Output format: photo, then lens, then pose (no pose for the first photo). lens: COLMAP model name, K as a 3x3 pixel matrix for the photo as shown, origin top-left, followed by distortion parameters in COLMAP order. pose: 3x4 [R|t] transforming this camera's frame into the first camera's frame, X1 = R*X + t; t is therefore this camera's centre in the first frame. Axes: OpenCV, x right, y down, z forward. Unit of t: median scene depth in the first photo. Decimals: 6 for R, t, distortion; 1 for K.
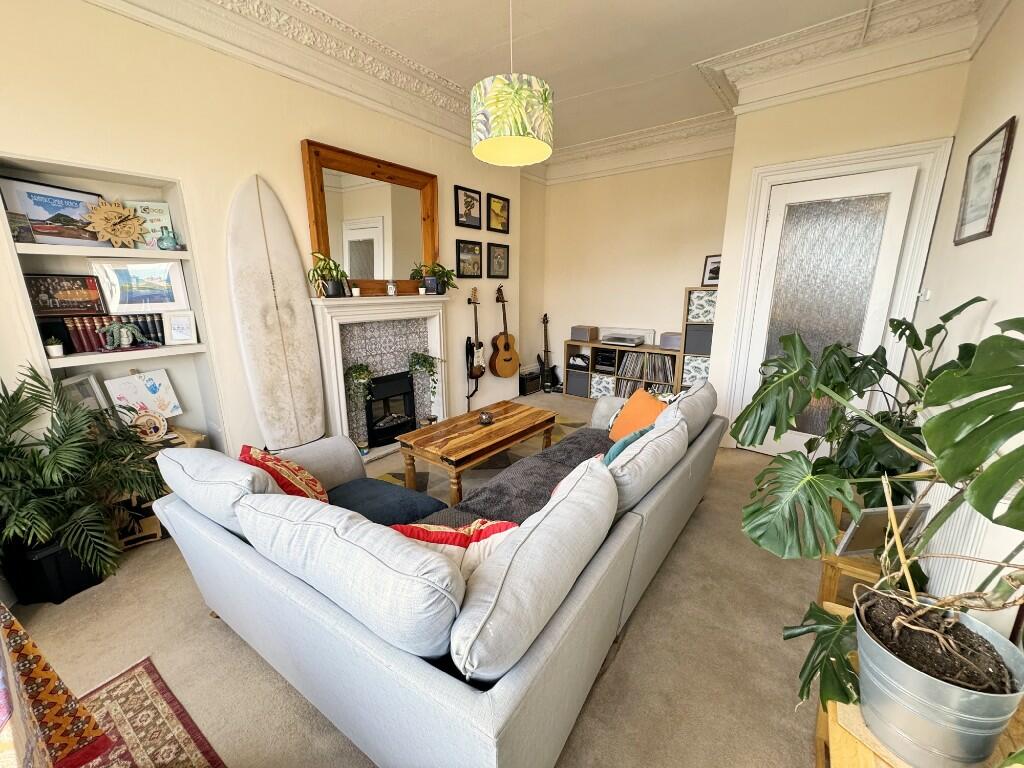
lens RADIAL K [[408.6, 0, 512.7], [0, 408.6, 381.3], [0, 0, 1]] dist [0.000054, 0.000087]
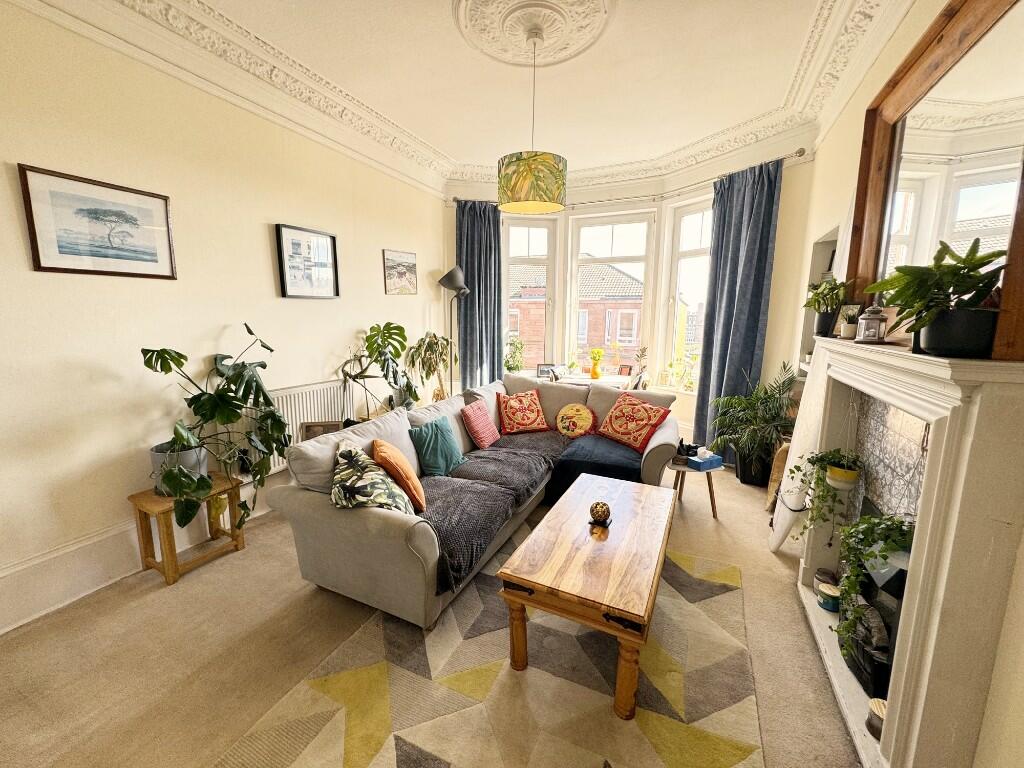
lens RADIAL K [[408.6, 0, 510.4], [0, 408.6, 383.8], [0, 0, 1]] dist [0.000054, 0.000087]
pose [[-0.979018, 0.032023, -0.201244, 0.172927], [-0.048932, 0.921738, 0.384714, -0.299592], [0.197814, 0.386489, -0.900831, 1.249306]]
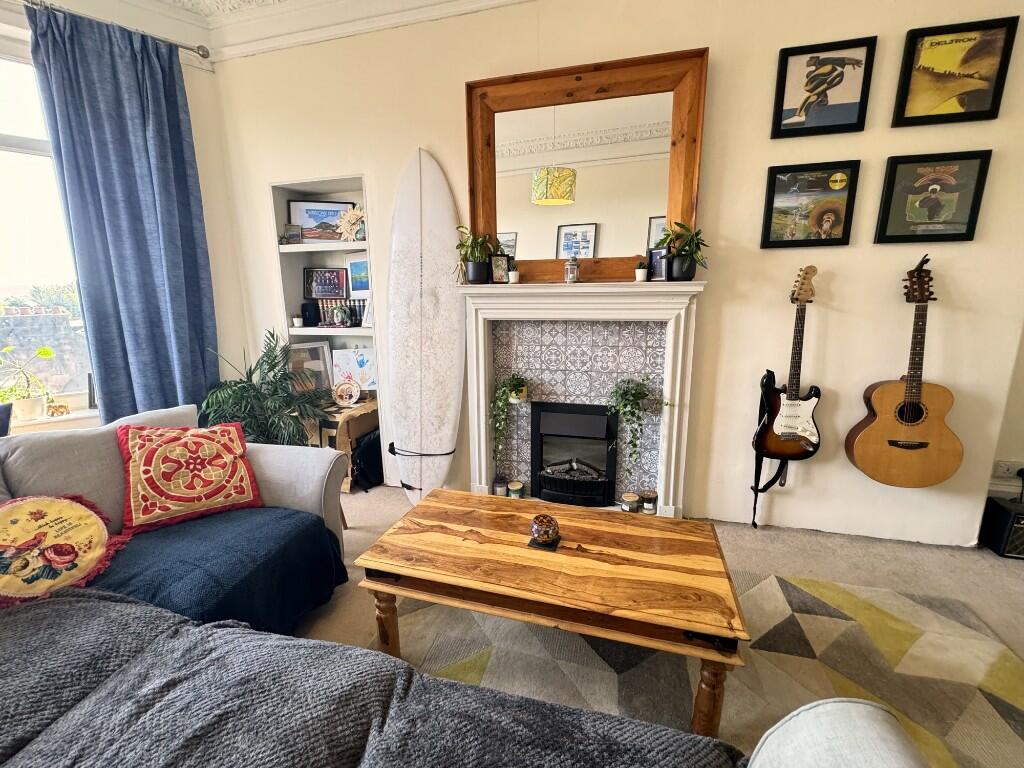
lens RADIAL K [[429.2, 0, 509.6], [0, 429.2, 382.0], [0, 0, 1]] dist [-0.001497, 0.000610]
pose [[0.374259, 0.178026, -0.910075, 0.282607], [-0.205740, 0.972881, 0.105703, -0.101290], [0.904213, 0.147678, 0.400736, 0.617661]]
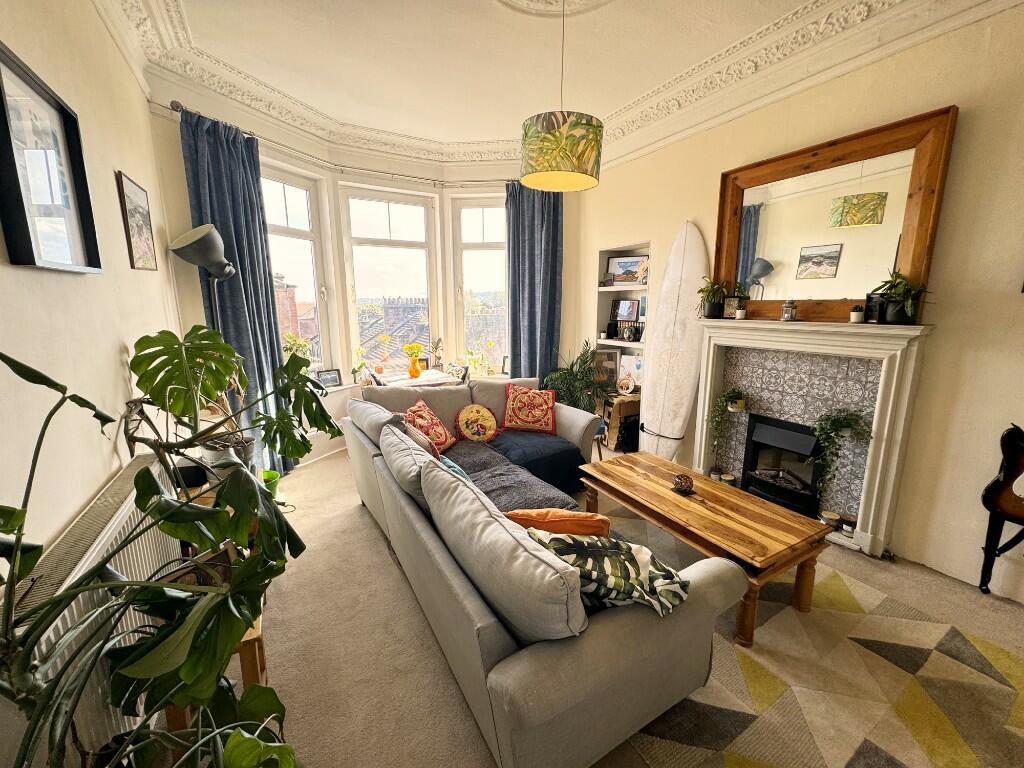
lens RADIAL K [[408.6, 0, 511.6], [0, 408.6, 383.0], [0, 0, 1]] dist [0.000054, 0.000087]
pose [[-0.391142, 0.181859, -0.902184, 0.586682], [-0.205424, 0.938299, 0.278201, -0.191480], [0.897111, 0.294146, -0.329650, 0.759727]]
